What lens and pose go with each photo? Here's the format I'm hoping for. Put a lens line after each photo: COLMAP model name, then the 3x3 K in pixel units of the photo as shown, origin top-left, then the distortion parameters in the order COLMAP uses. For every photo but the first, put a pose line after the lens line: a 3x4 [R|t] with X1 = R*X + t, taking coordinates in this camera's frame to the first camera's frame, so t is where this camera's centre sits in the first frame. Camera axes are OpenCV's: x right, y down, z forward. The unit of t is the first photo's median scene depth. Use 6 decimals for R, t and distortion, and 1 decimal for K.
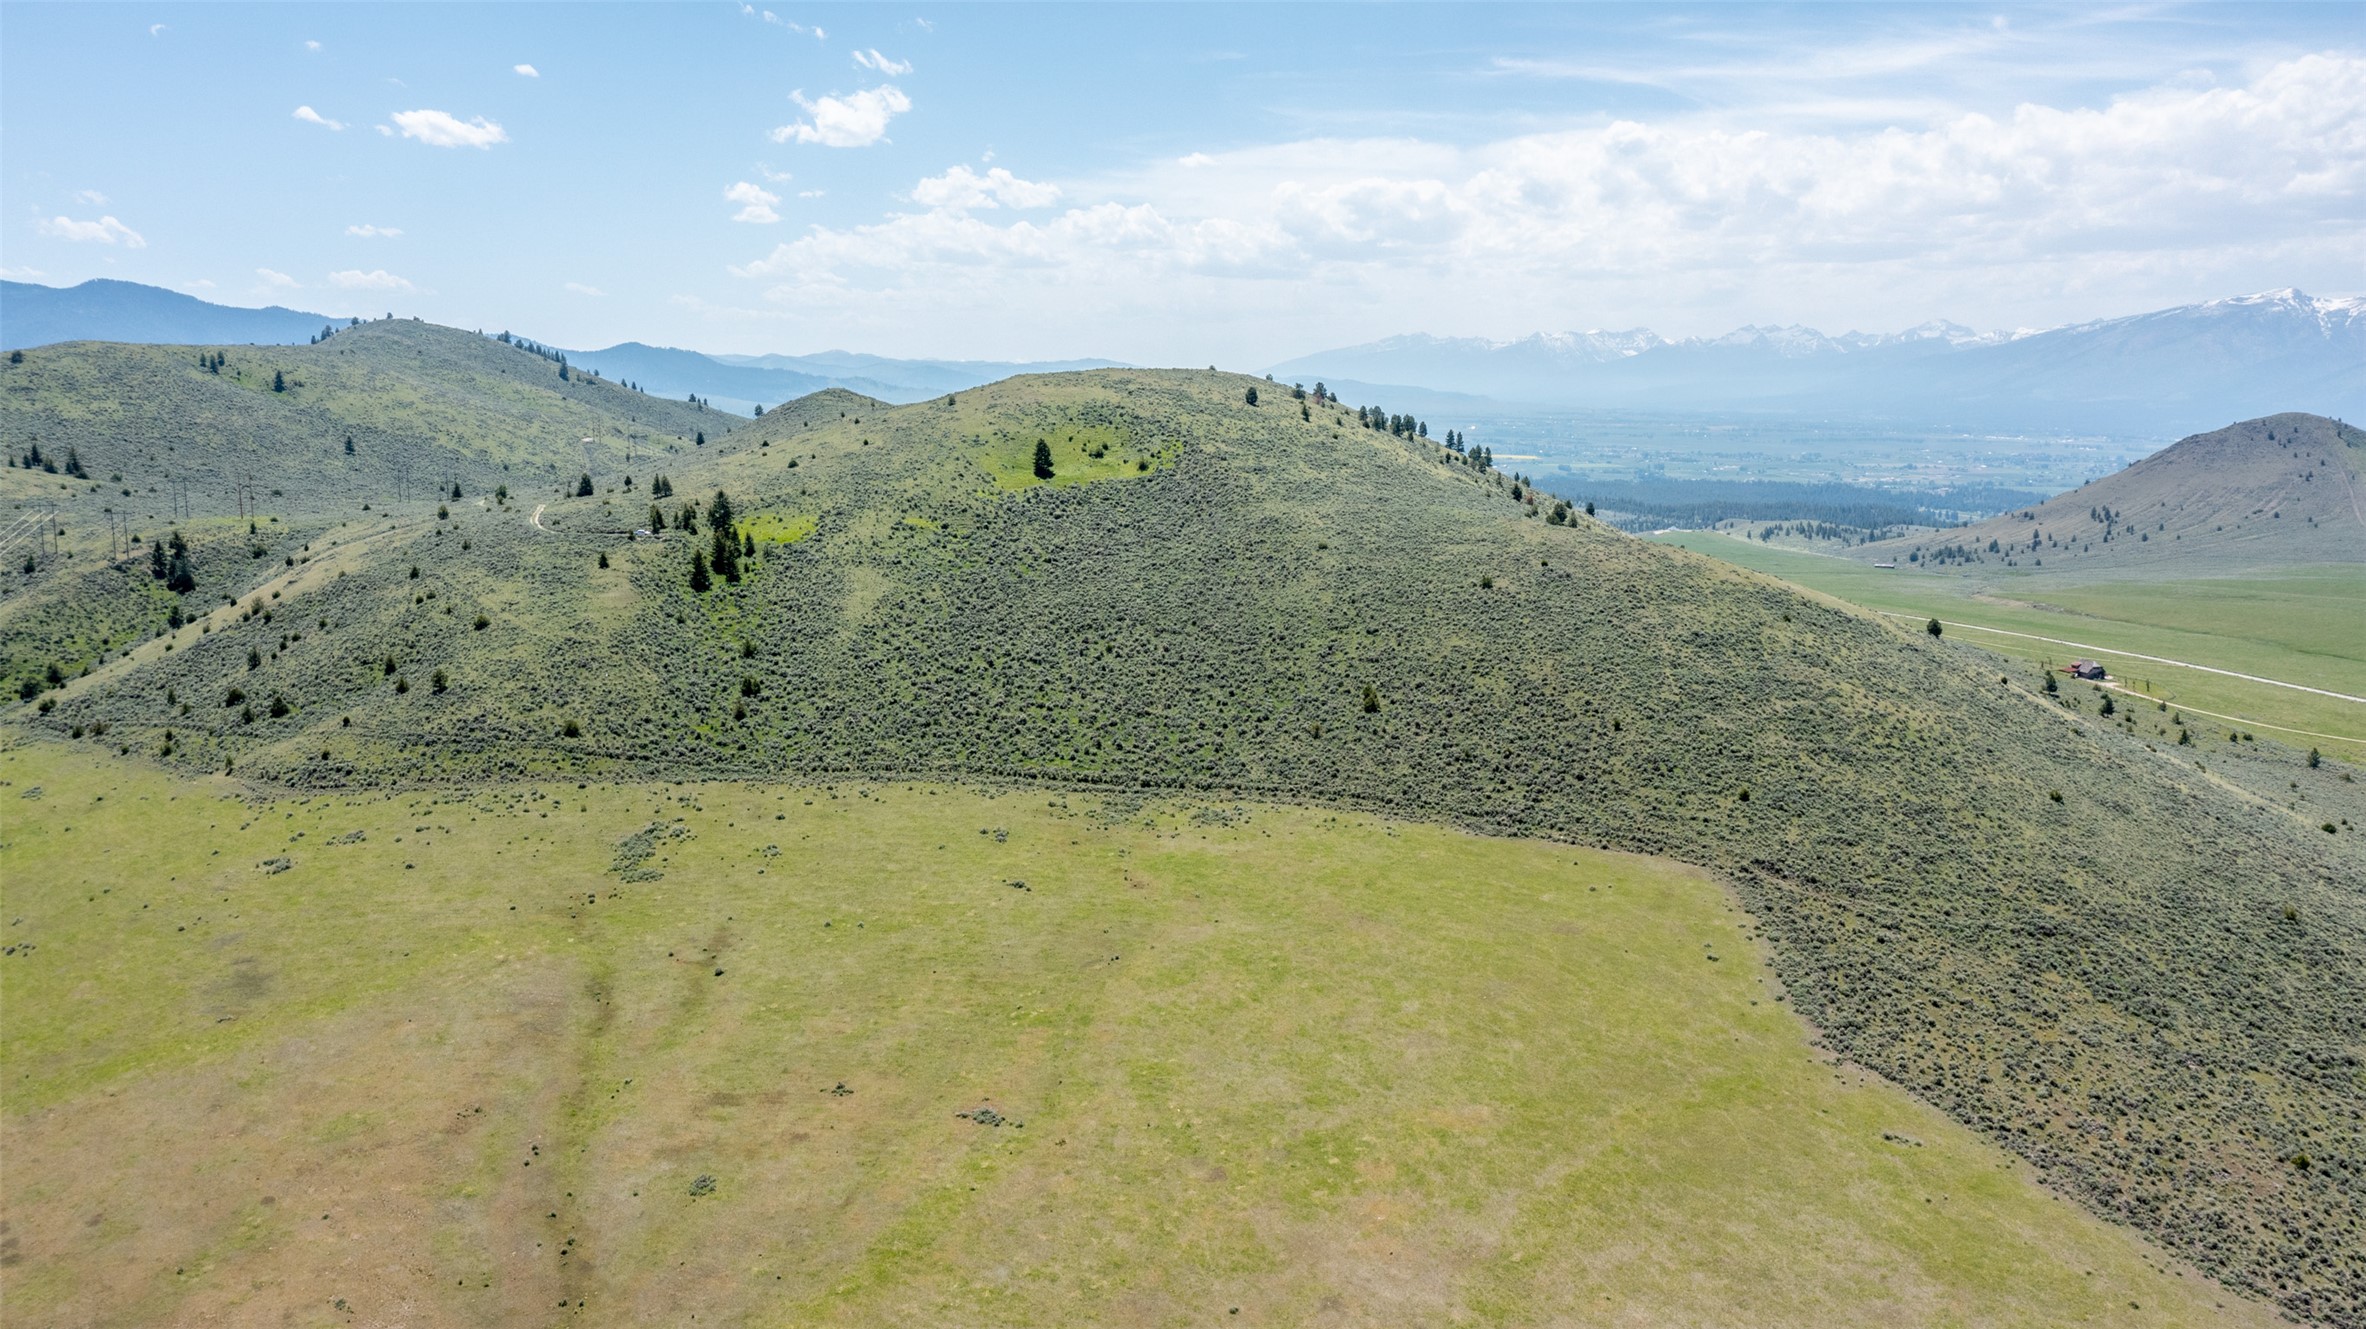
lens RADIAL K [[1849.0, 0, 1145.2], [0, 1849.0, 662.7], [0, 0, 1]] dist [-0.018712, 0.016051]
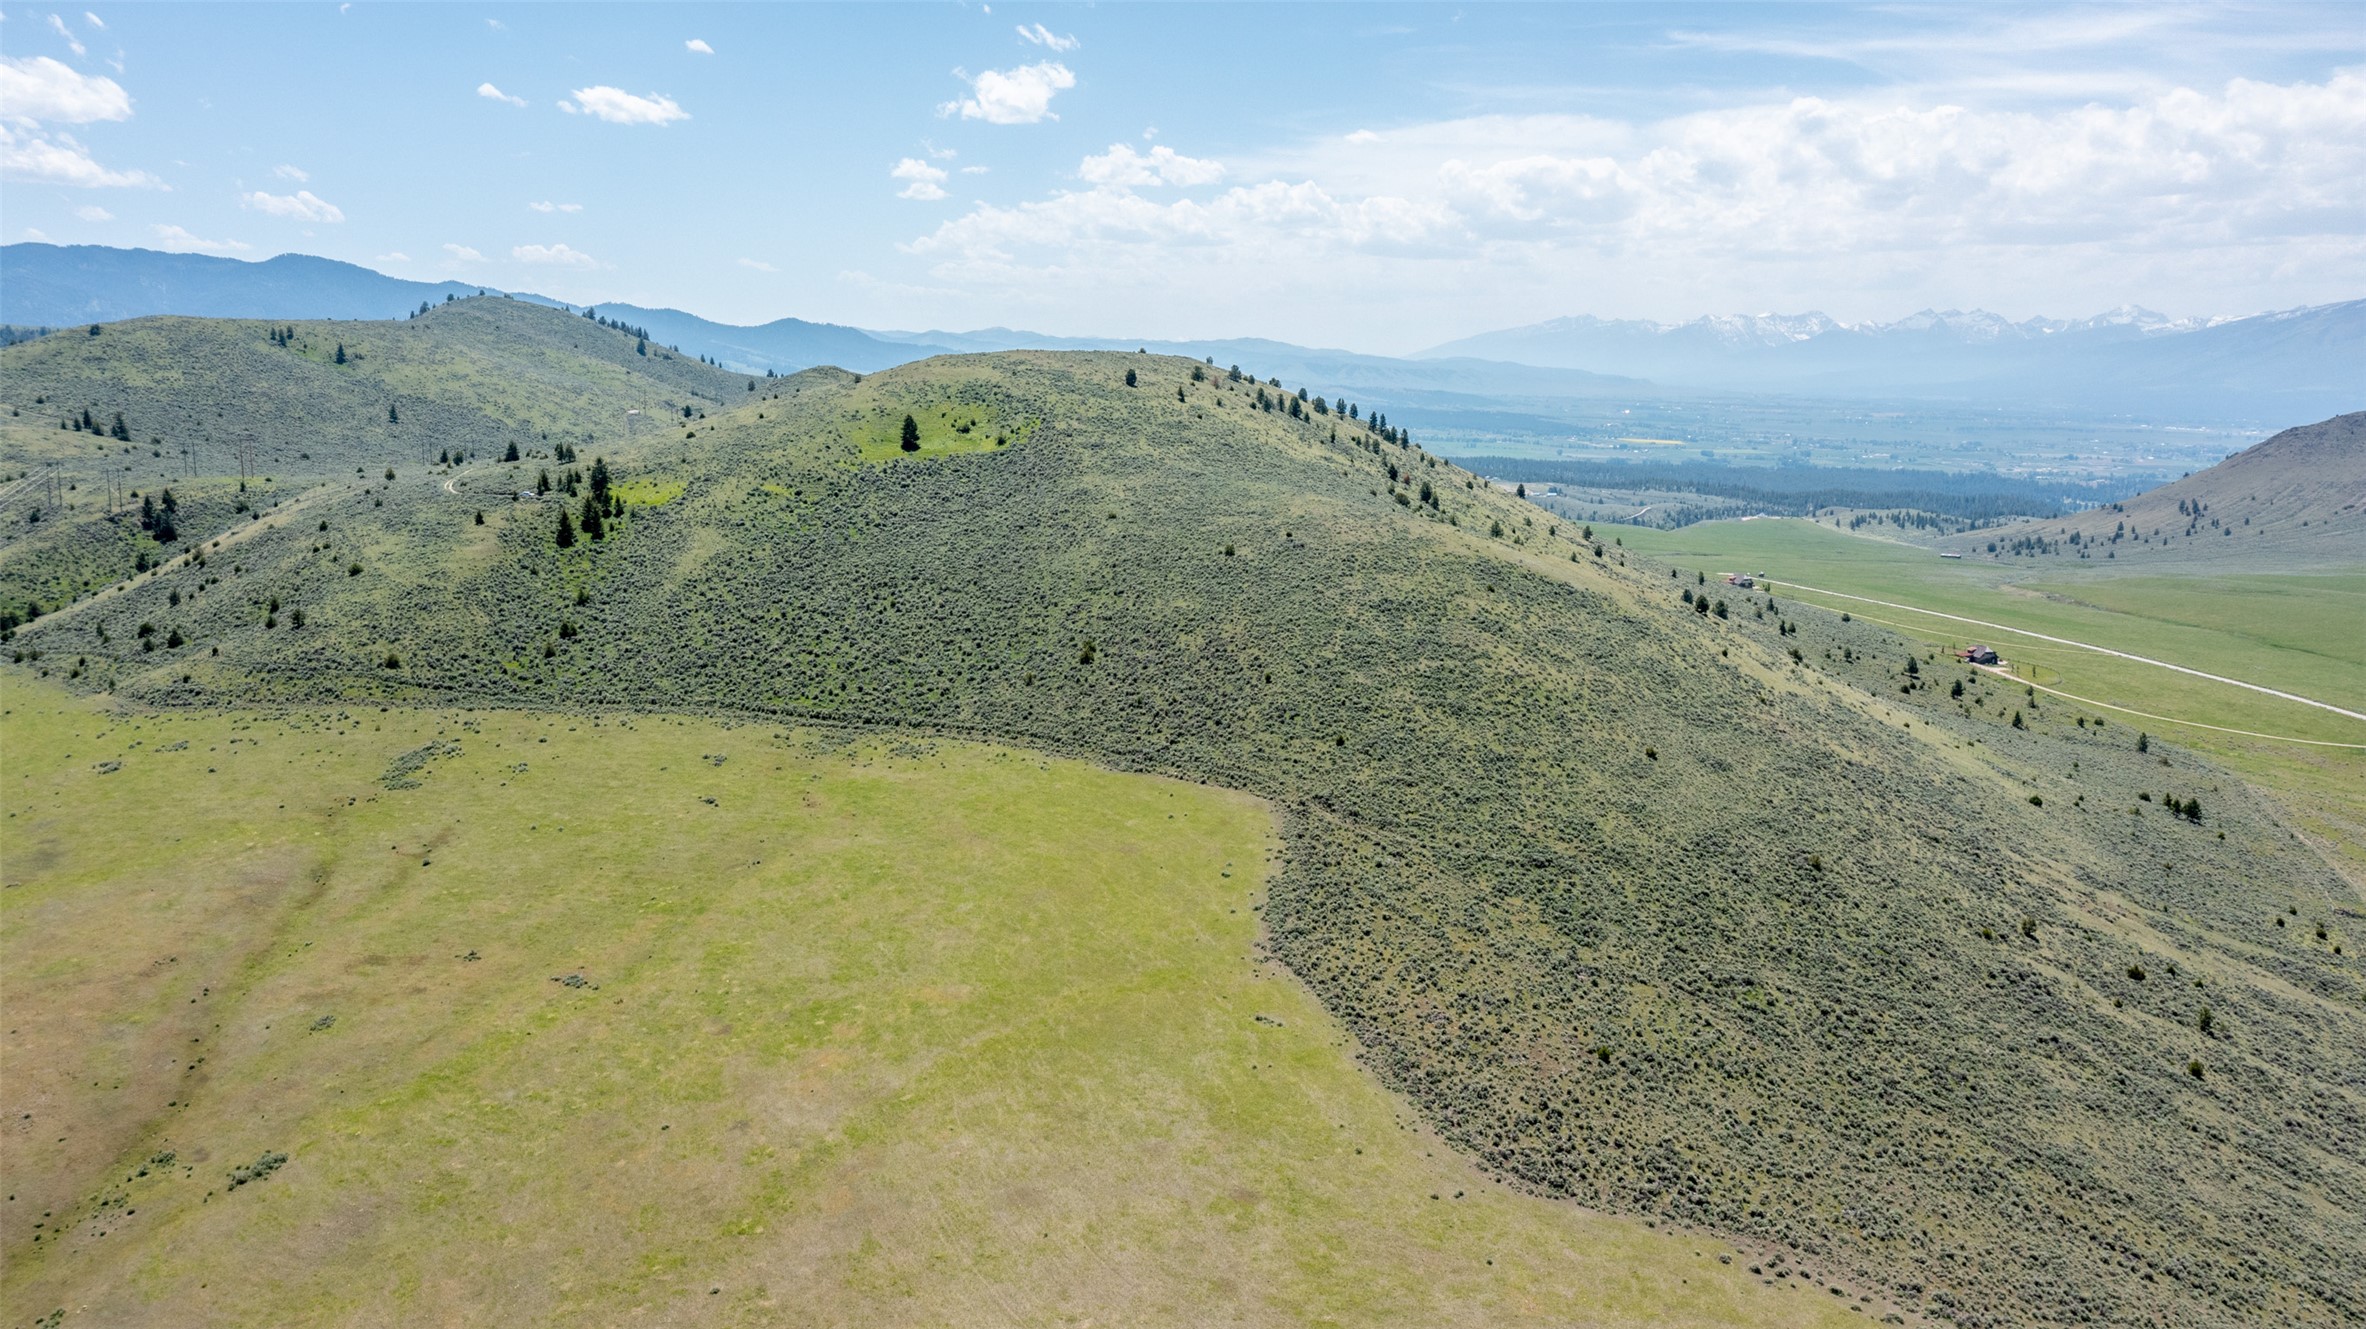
lens RADIAL K [[1849.0, 0, 1145.2], [0, 1849.0, 662.7], [0, 0, 1]] dist [-0.018712, 0.016051]
pose [[0.995892, 0.024017, -0.087304, 0.100136], [-0.023022, 0.999658, 0.012393, 0.004497], [0.087572, -0.010332, 0.996105, -0.040266]]
